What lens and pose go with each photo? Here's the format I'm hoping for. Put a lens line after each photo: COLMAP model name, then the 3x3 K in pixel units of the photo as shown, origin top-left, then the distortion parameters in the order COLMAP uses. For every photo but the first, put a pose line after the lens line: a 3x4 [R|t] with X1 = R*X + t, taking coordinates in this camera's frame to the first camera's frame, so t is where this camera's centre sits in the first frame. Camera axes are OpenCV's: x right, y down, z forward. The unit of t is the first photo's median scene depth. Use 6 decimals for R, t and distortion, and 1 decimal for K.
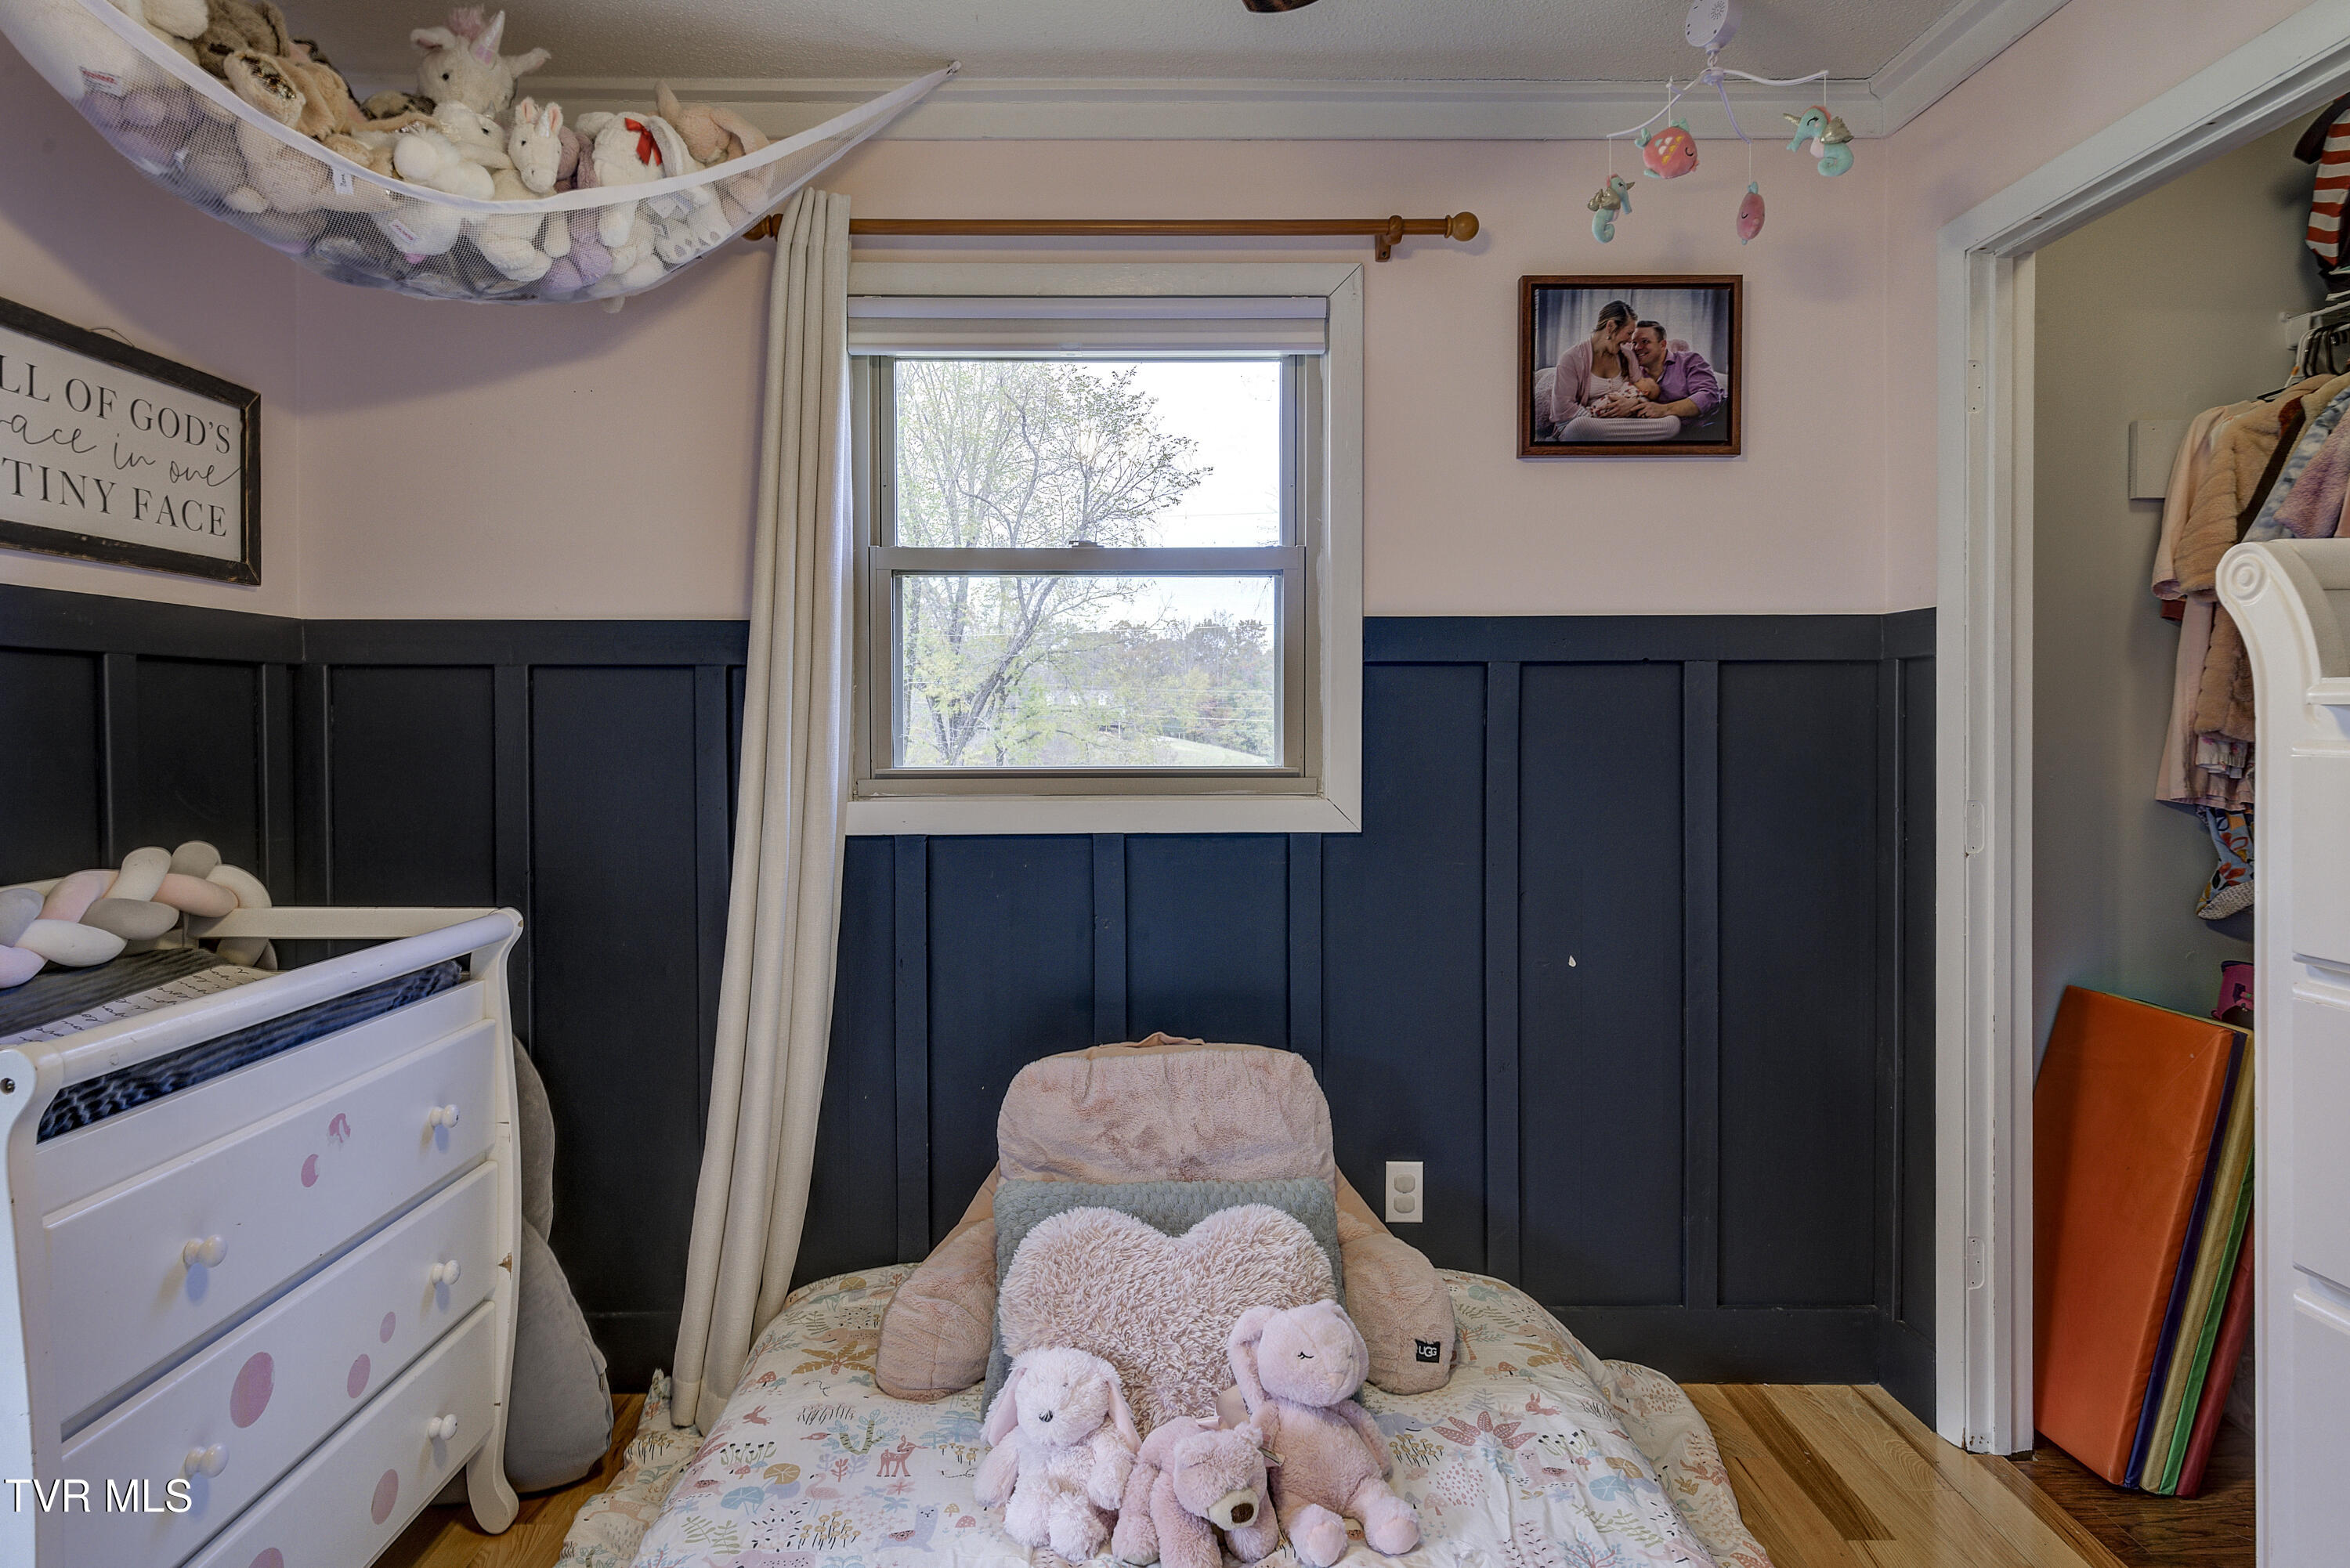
lens RADIAL K [[1349.9, 0, 1174.0], [0, 1349.9, 740.6], [0, 0, 1]] dist [0.002473, -0.000615]
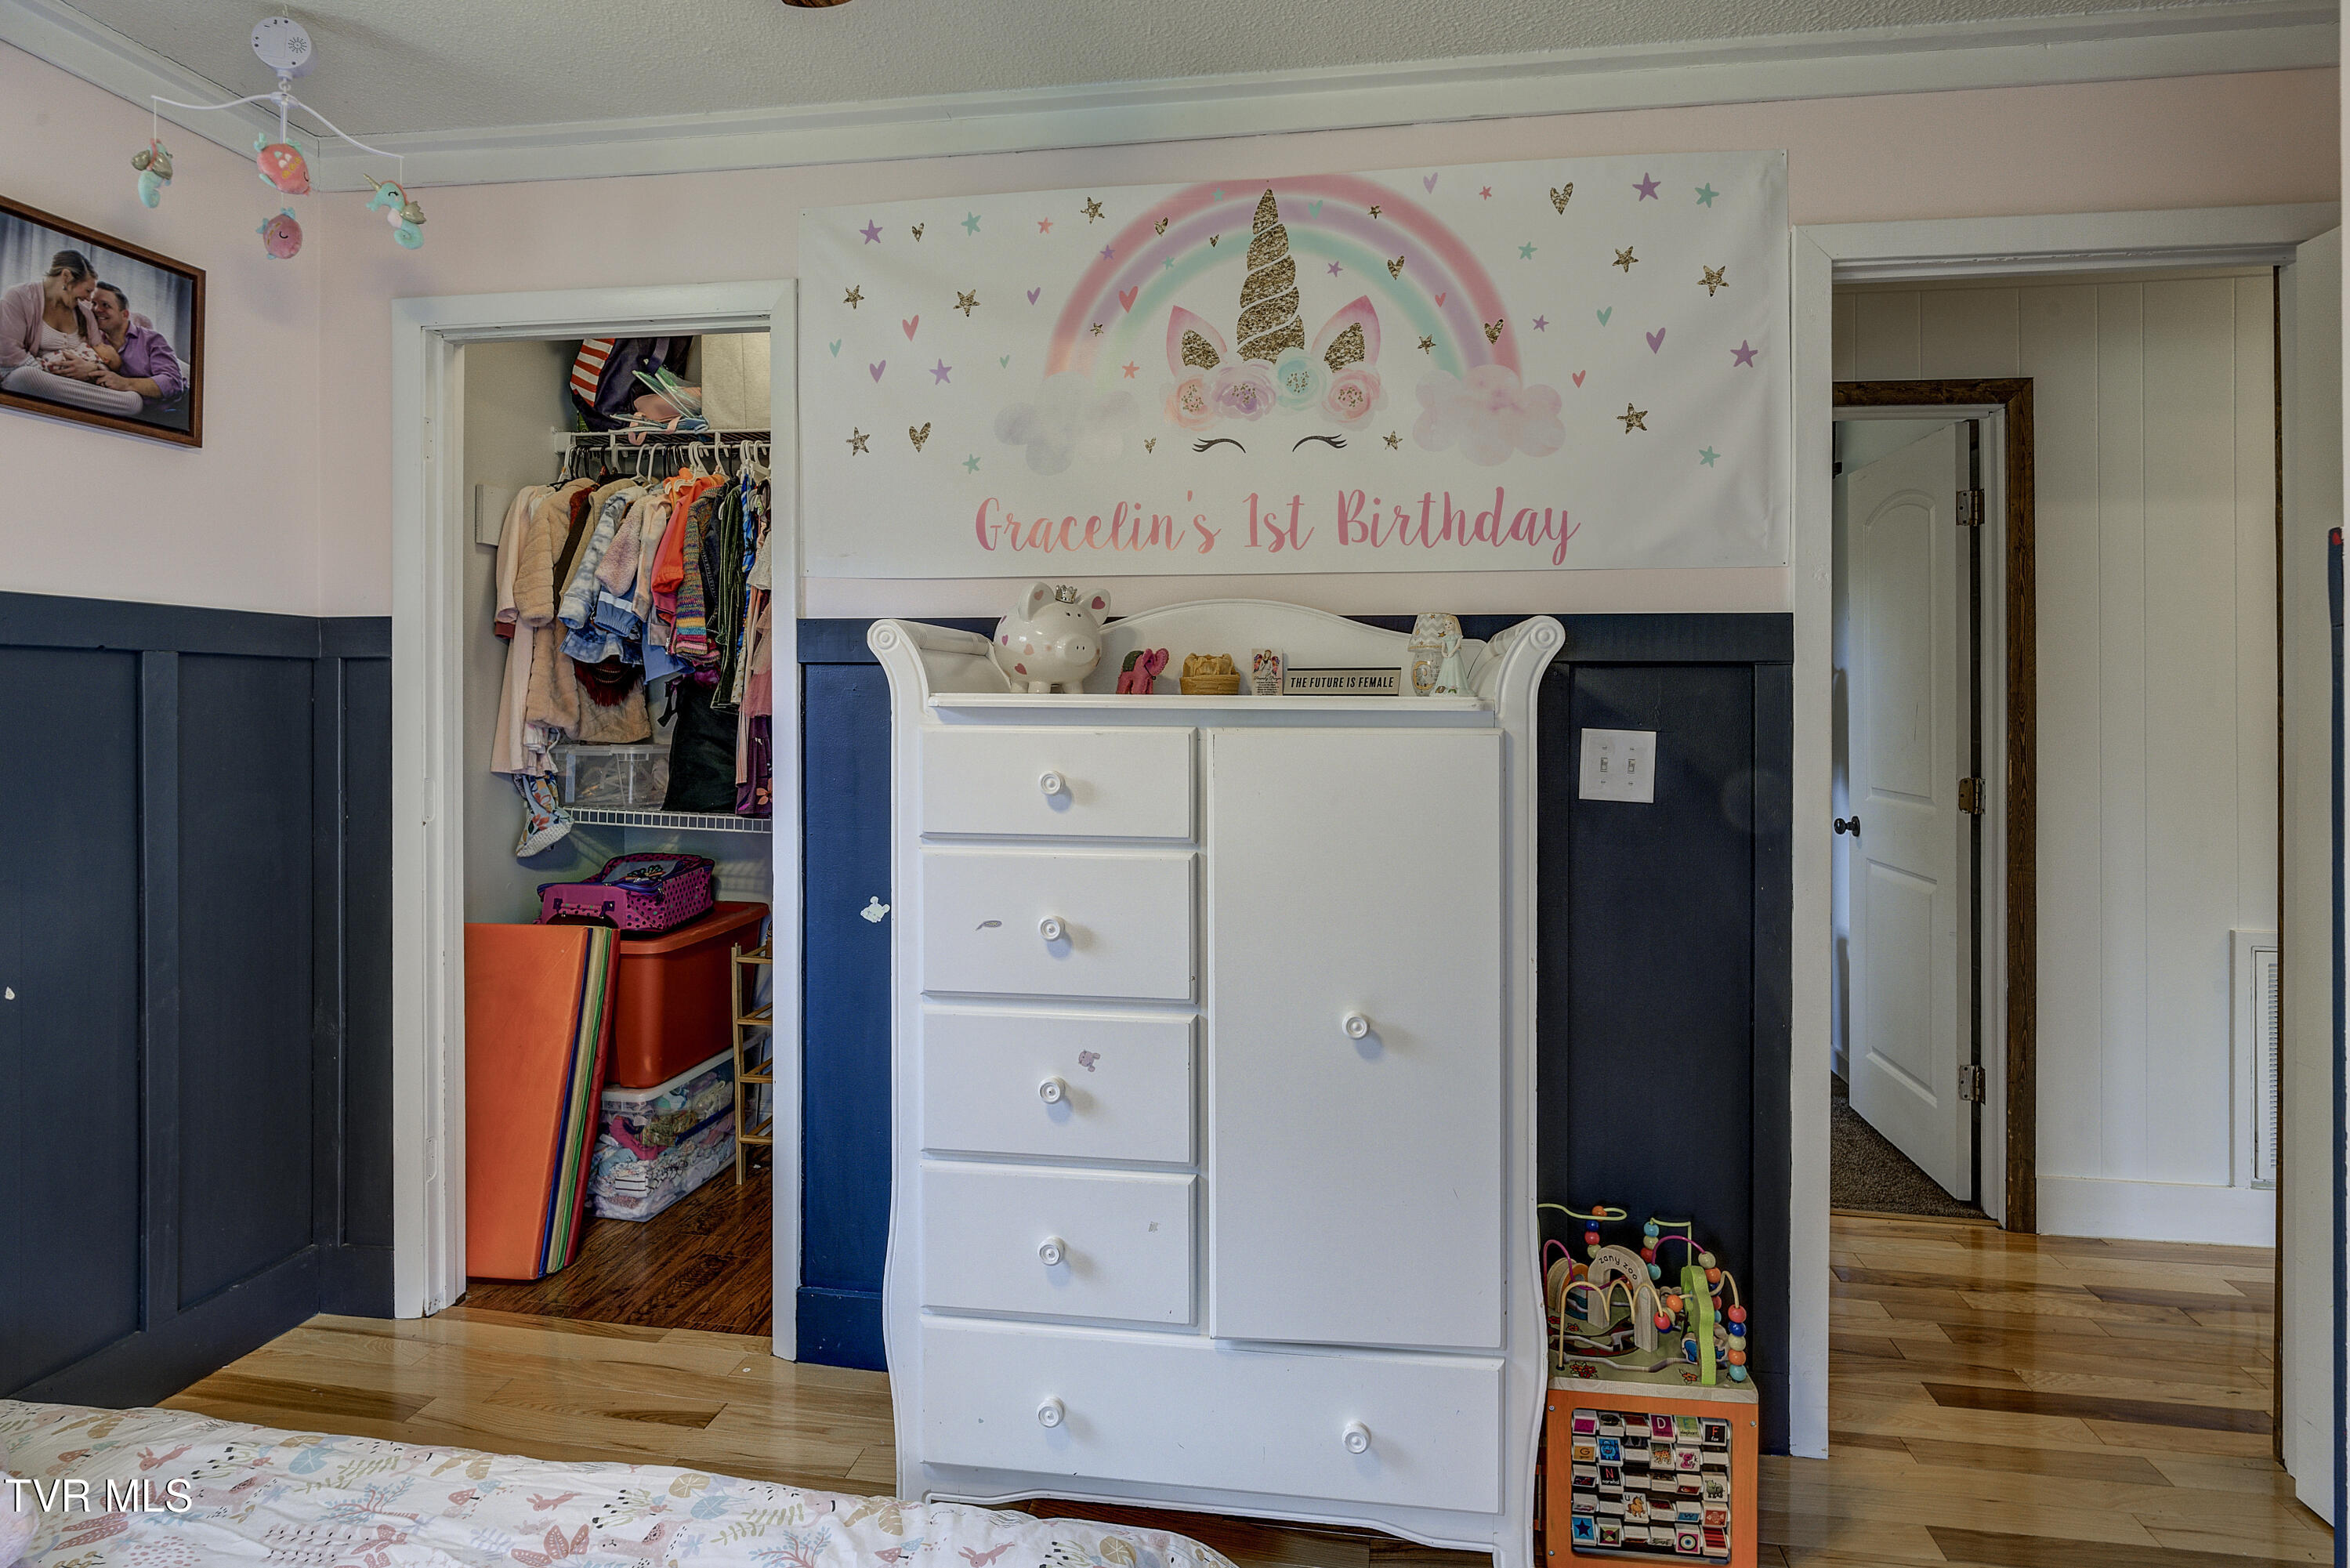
lens RADIAL K [[1227.4, 0, 1174.4], [0, 1227.4, 710.2], [0, 0, 1]] dist [-0.000282, 0.000680]
pose [[0.175575, -0.000251, 0.984466, -0.361986], [0.014433, 0.999893, -0.002319, -0.004521], [-0.984360, 0.014616, 0.175560, 0.135129]]
